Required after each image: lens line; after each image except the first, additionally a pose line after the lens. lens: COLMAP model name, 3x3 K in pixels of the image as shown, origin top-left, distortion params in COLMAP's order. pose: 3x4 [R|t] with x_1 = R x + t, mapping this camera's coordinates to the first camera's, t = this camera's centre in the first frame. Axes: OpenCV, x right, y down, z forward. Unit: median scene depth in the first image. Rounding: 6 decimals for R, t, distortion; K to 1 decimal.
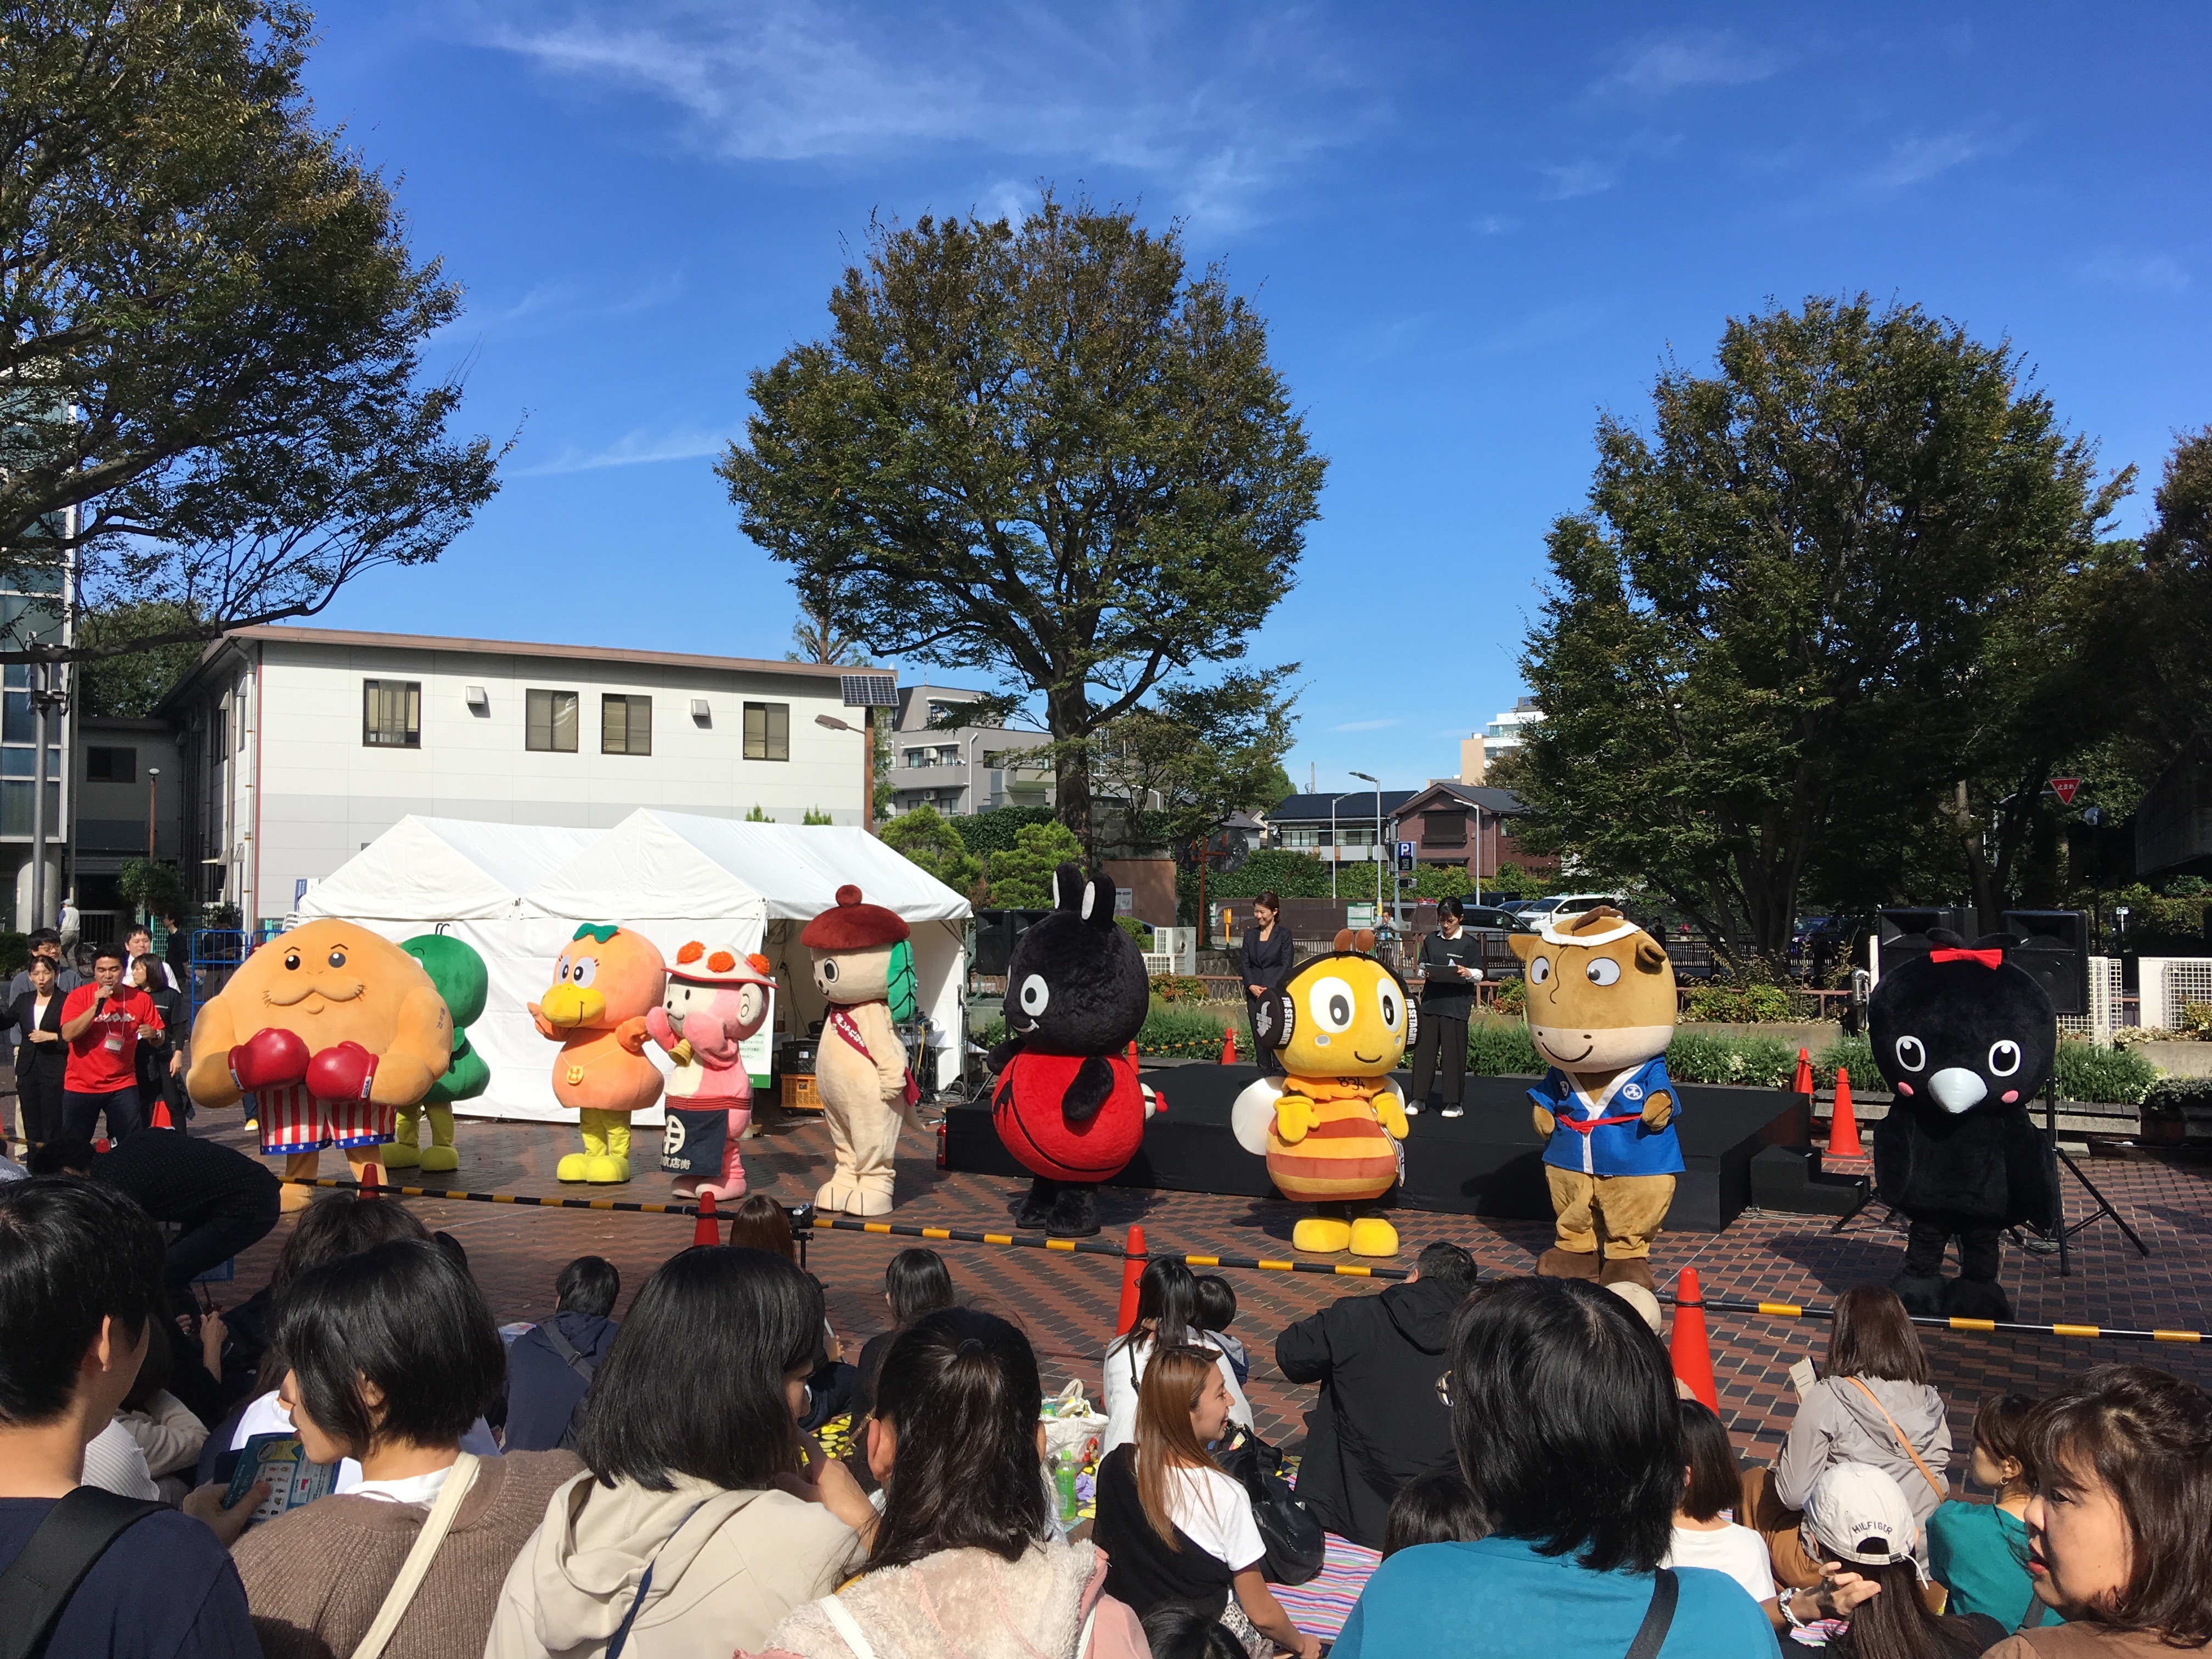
lens RADIAL K [[1890.0, 0, 1108.5], [0, 1890.0, 836.4], [0, 0, 1]] dist [0.096718, -0.125685]
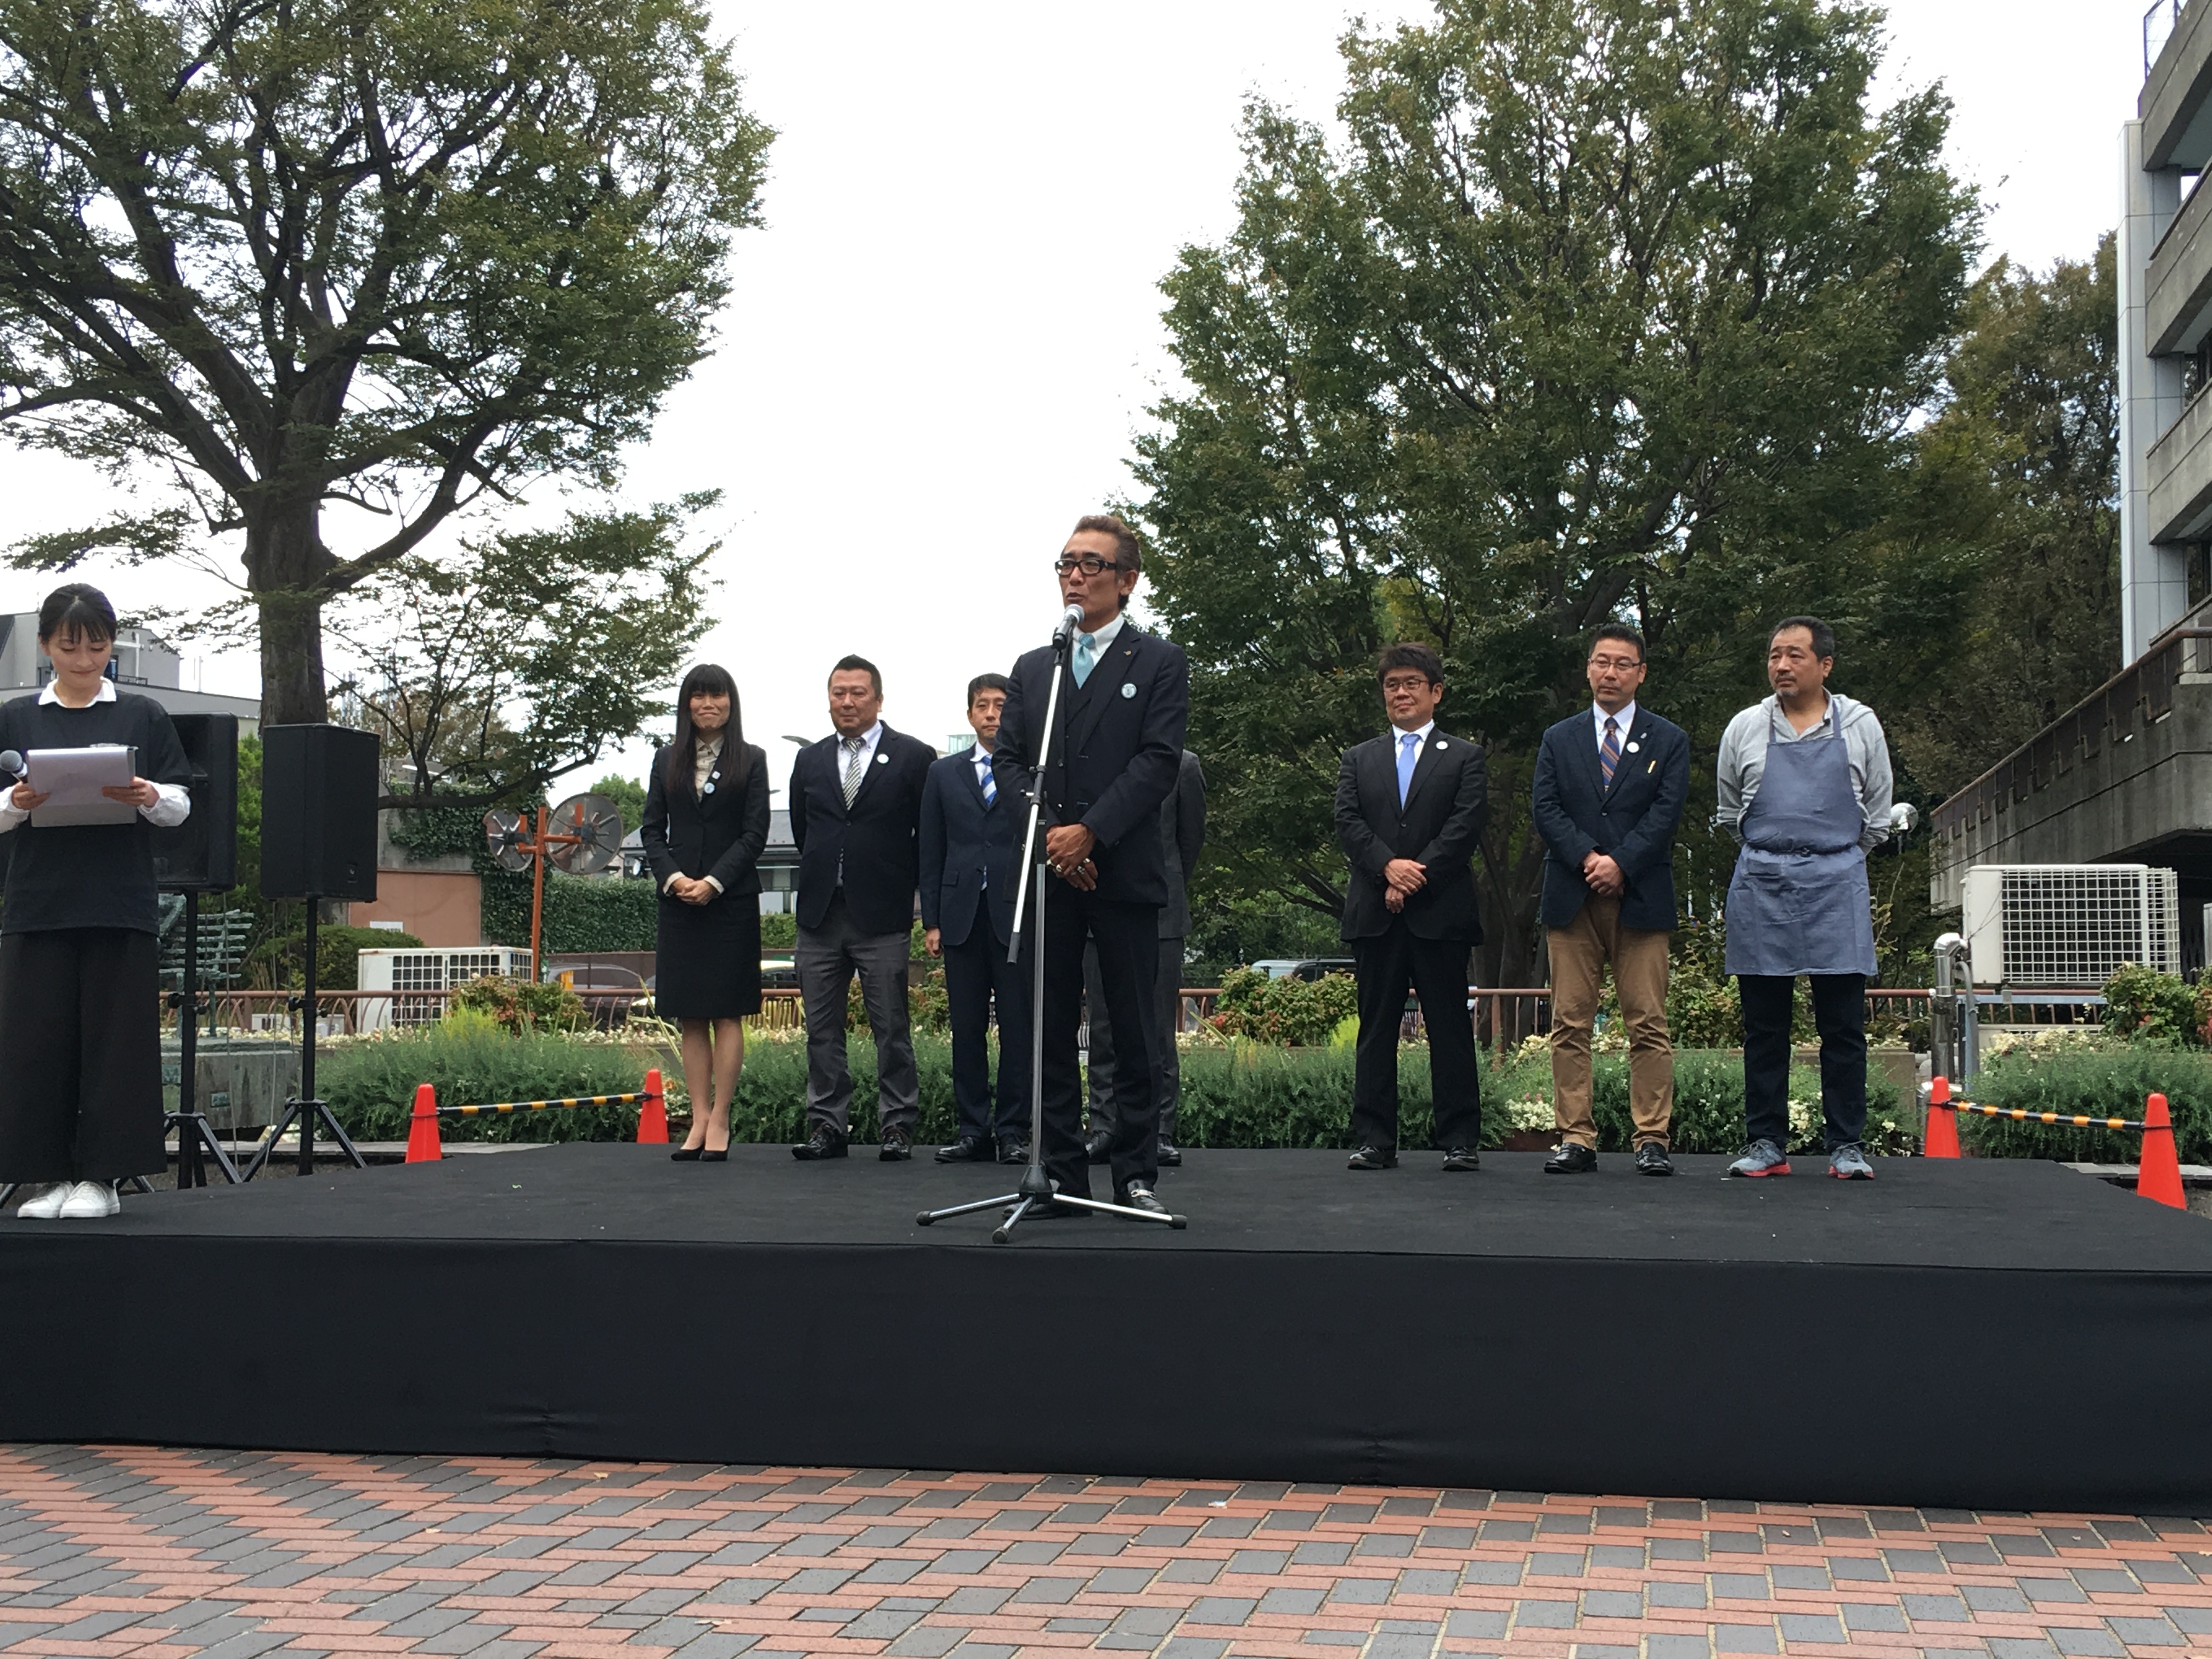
lens RADIAL K [[2792.0, 0, 1095.8], [0, 2792.0, 829.5], [0, 0, 1]] dist [0.053188, 0.002073]
pose [[0.966528, 0.013849, 0.256187, -0.002484], [-0.007941, 0.999678, -0.024081, 0.028214], [-0.256438, 0.021240, 0.966327, 0.185322]]
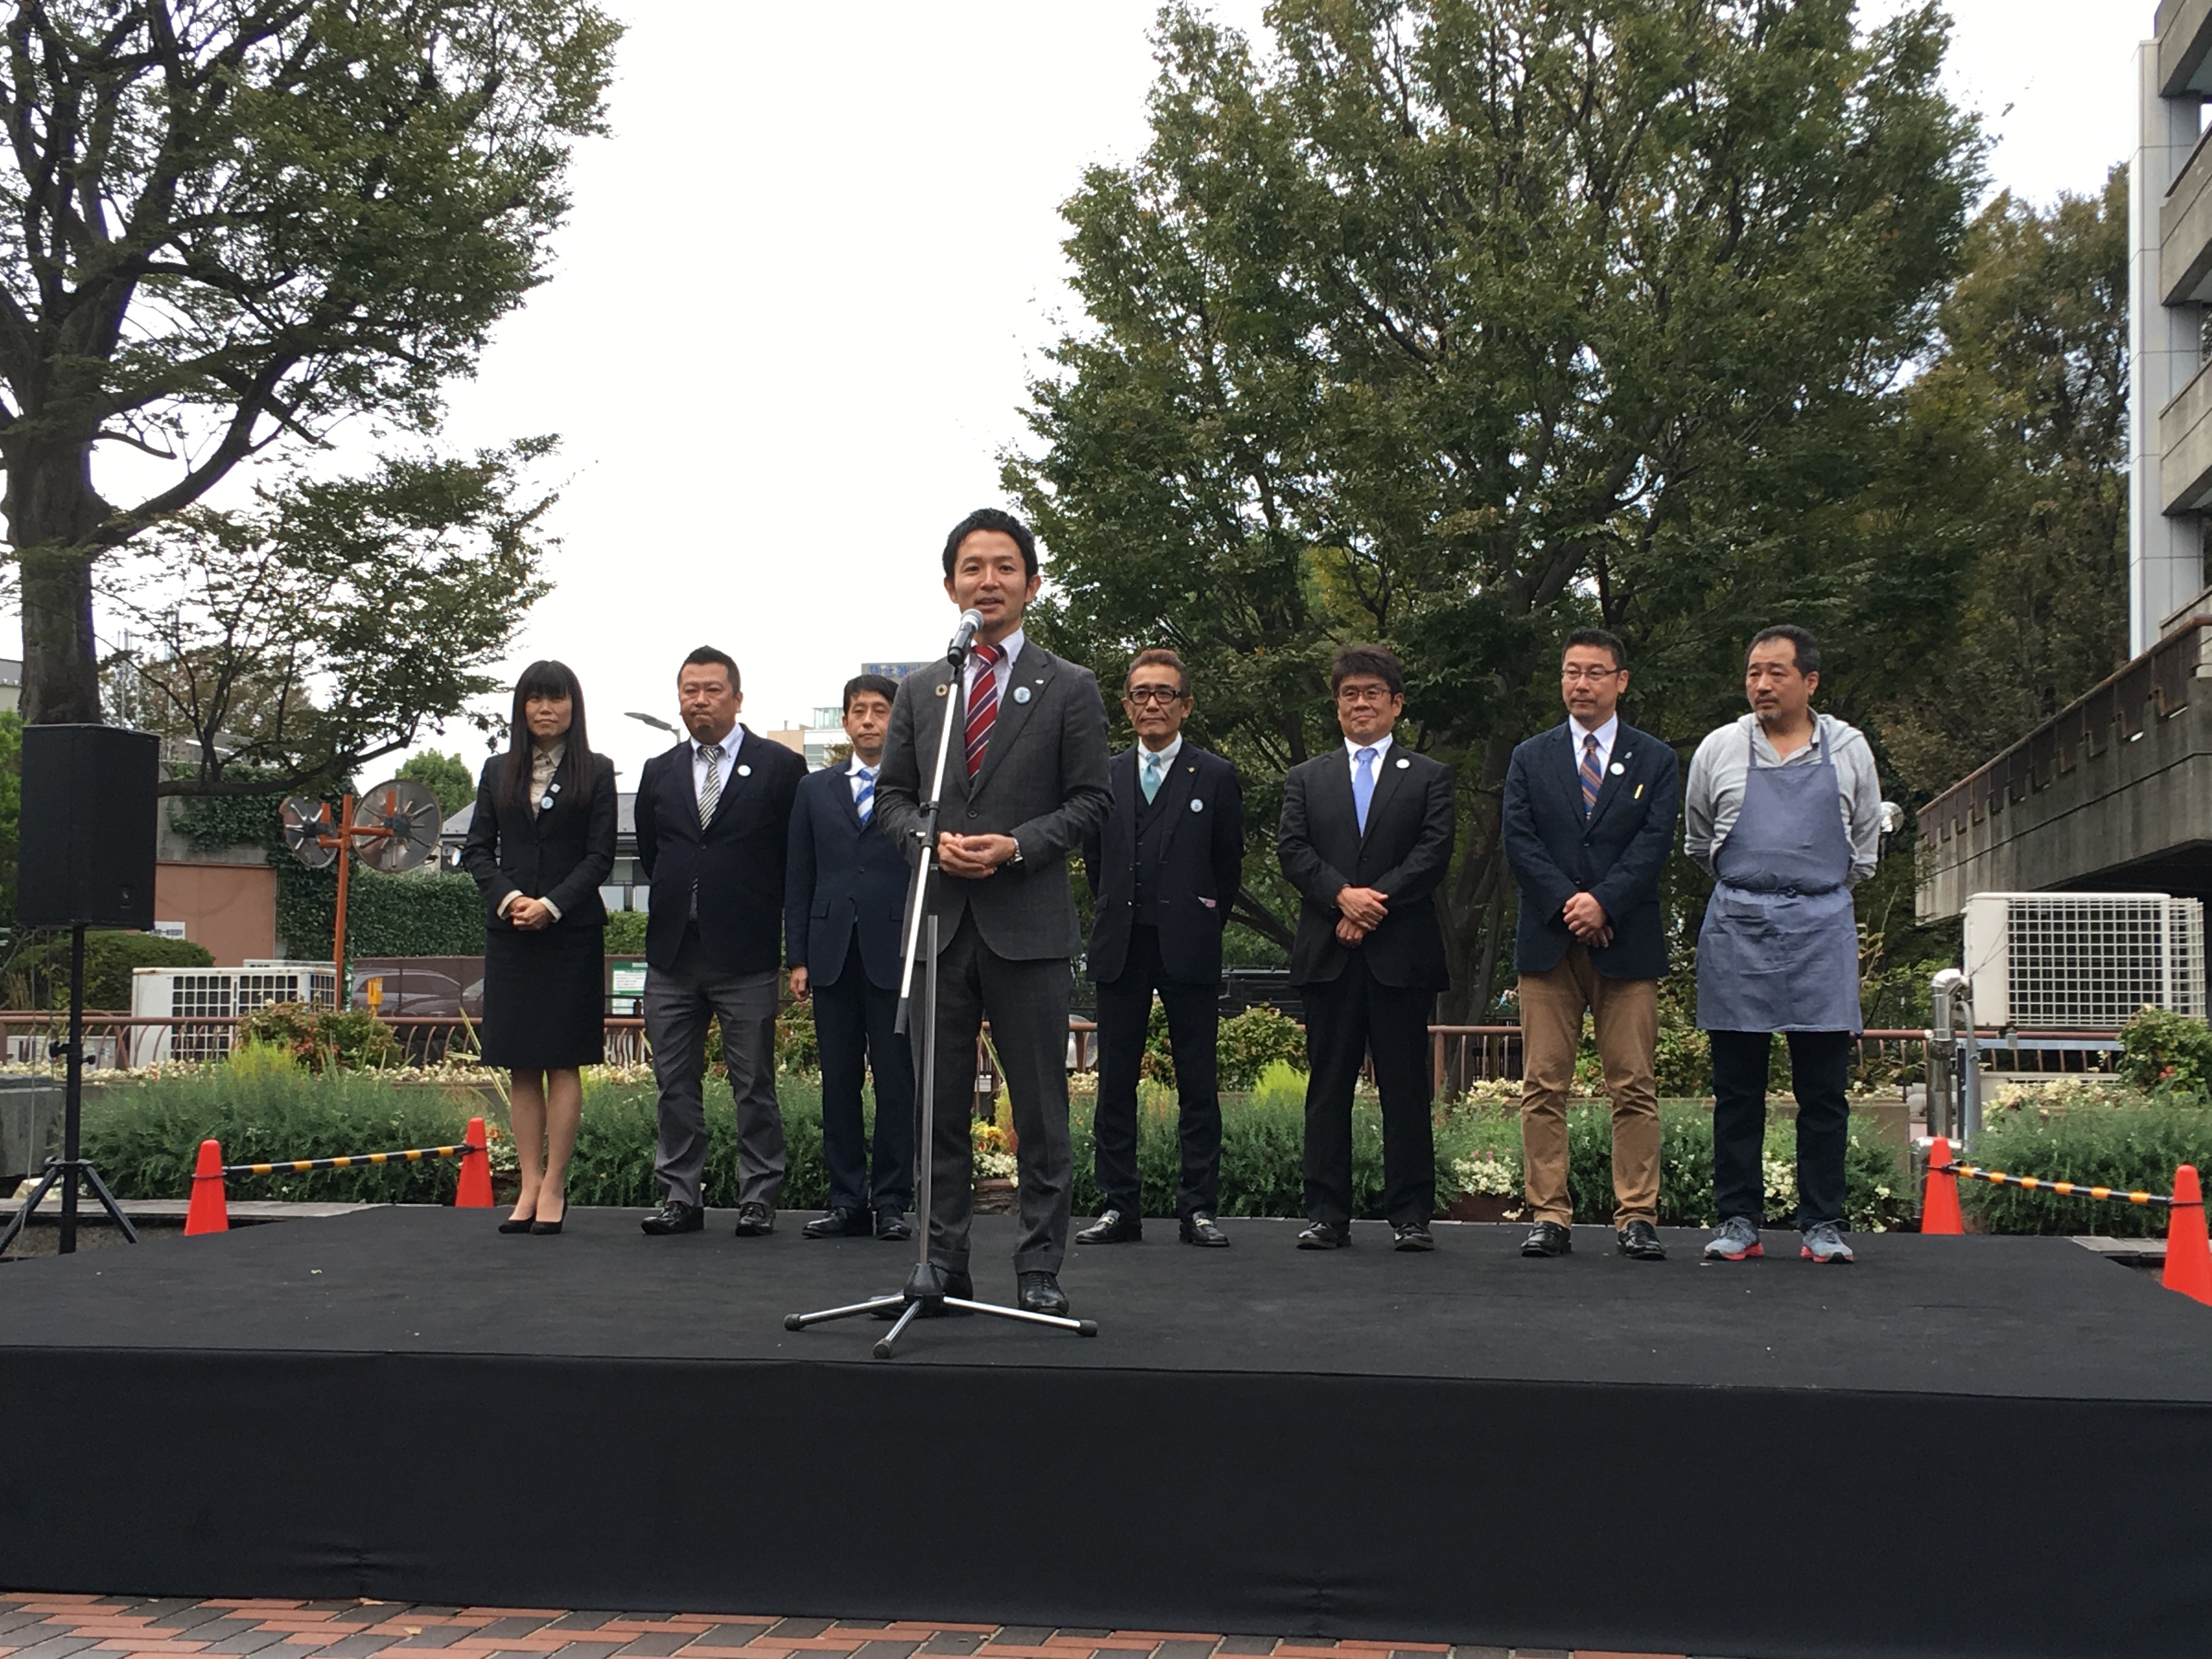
lens RADIAL K [[3157.7, 0, 1106.0], [0, 3157.7, 829.5], [0, 0, 1]] dist [0.067133, -0.047281]
pose [[0.955486, 0.021492, 0.294251, -0.002475], [-0.015898, 0.999645, -0.021389, 0.025946], [-0.294606, 0.015758, 0.955489, 0.187794]]
